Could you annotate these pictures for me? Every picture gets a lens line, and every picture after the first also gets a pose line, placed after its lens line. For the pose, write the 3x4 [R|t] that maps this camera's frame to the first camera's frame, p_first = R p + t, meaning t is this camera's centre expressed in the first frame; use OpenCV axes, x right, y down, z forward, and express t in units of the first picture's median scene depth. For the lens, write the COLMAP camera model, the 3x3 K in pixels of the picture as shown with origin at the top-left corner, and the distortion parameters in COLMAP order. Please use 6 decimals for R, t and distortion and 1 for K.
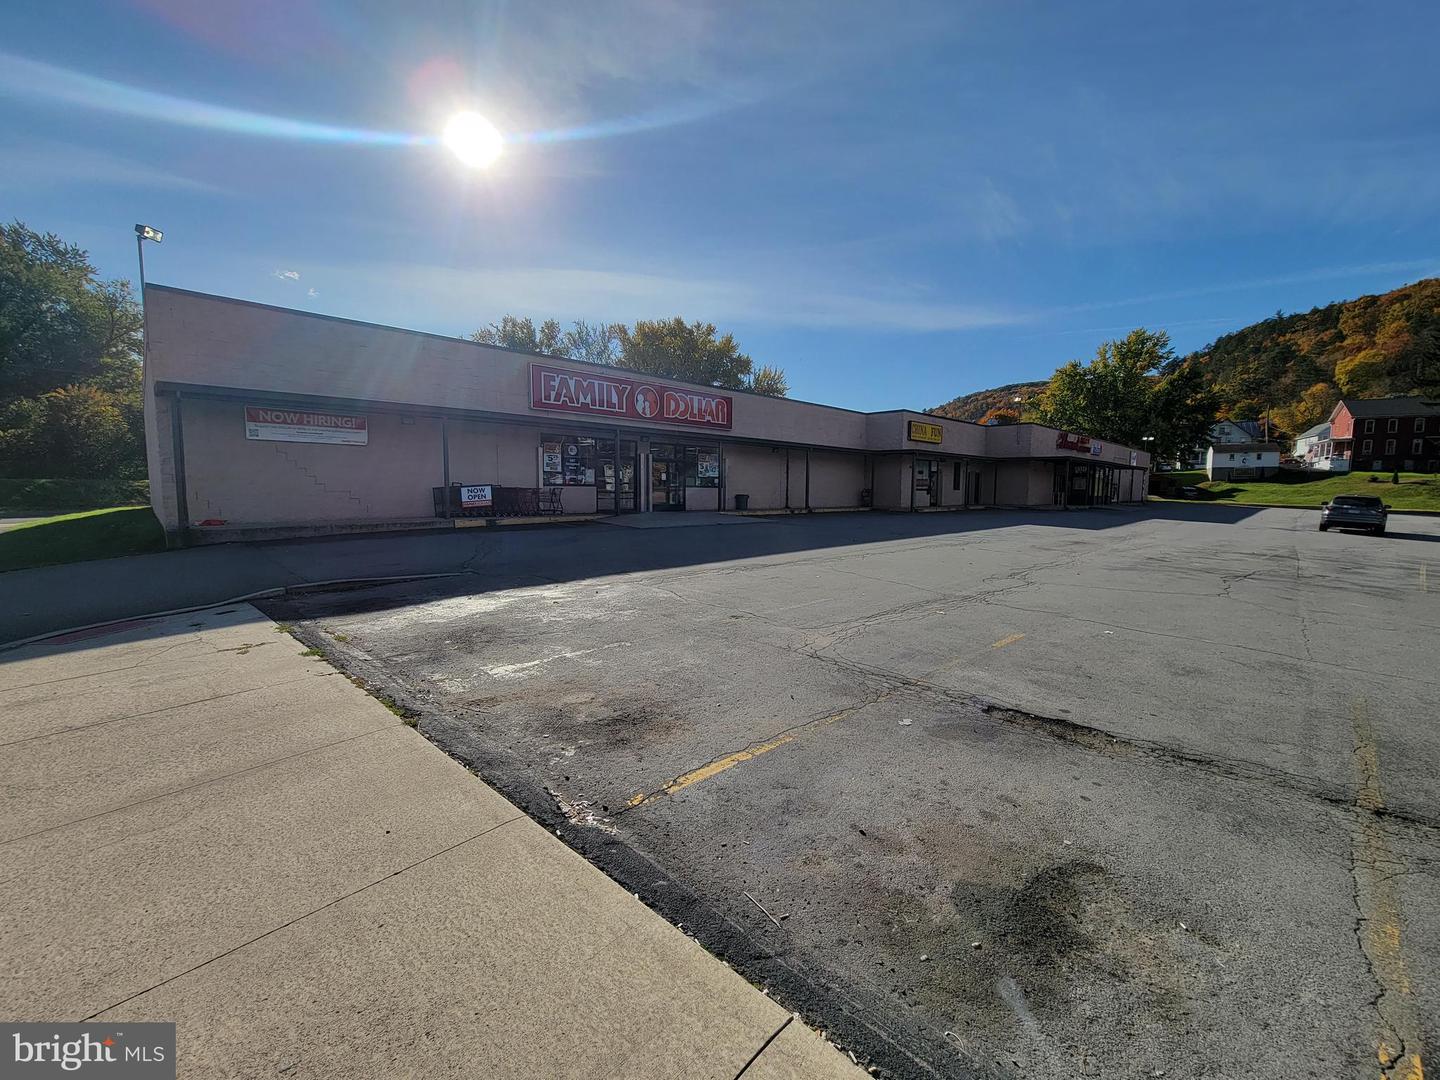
lens RADIAL K [[575.3, 0, 715.6], [0, 575.3, 535.8], [0, 0, 1]] dist [-0.010904, -0.002482]
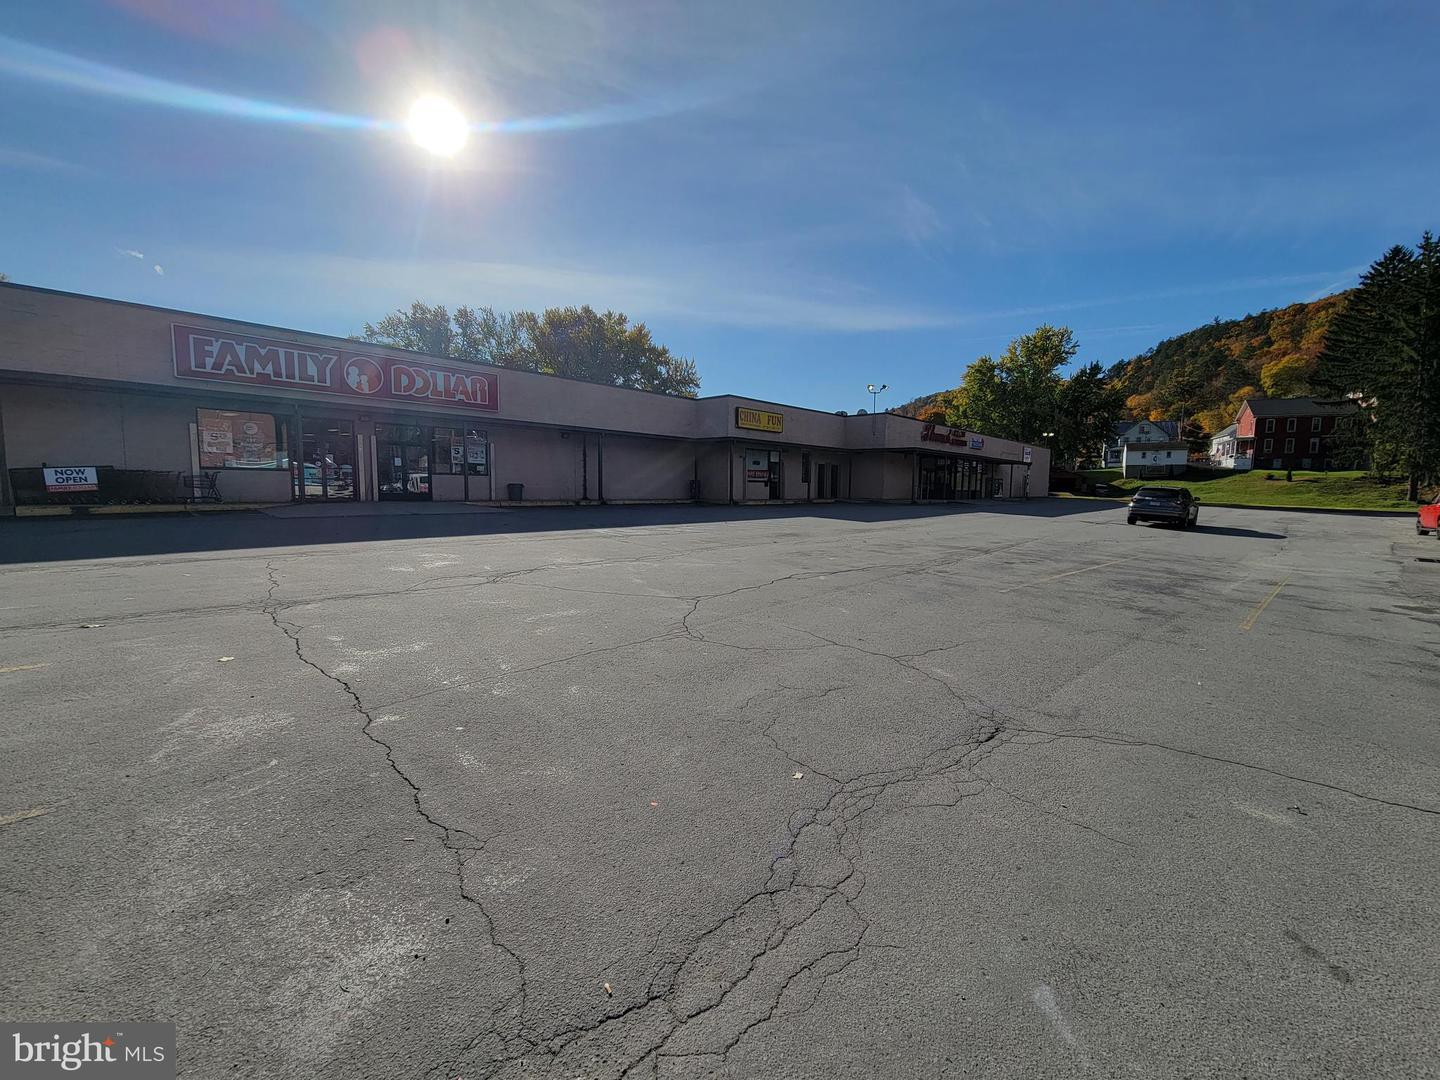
lens RADIAL K [[575.3, 0, 730.4], [0, 575.3, 536.0], [0, 0, 1]] dist [-0.010904, -0.002482]
pose [[0.998313, -0.000815, 0.058056, 0.129282], [0.000727, 0.999999, 0.001538, 0.003512], [-0.058057, -0.001493, 0.998312, 0.032884]]
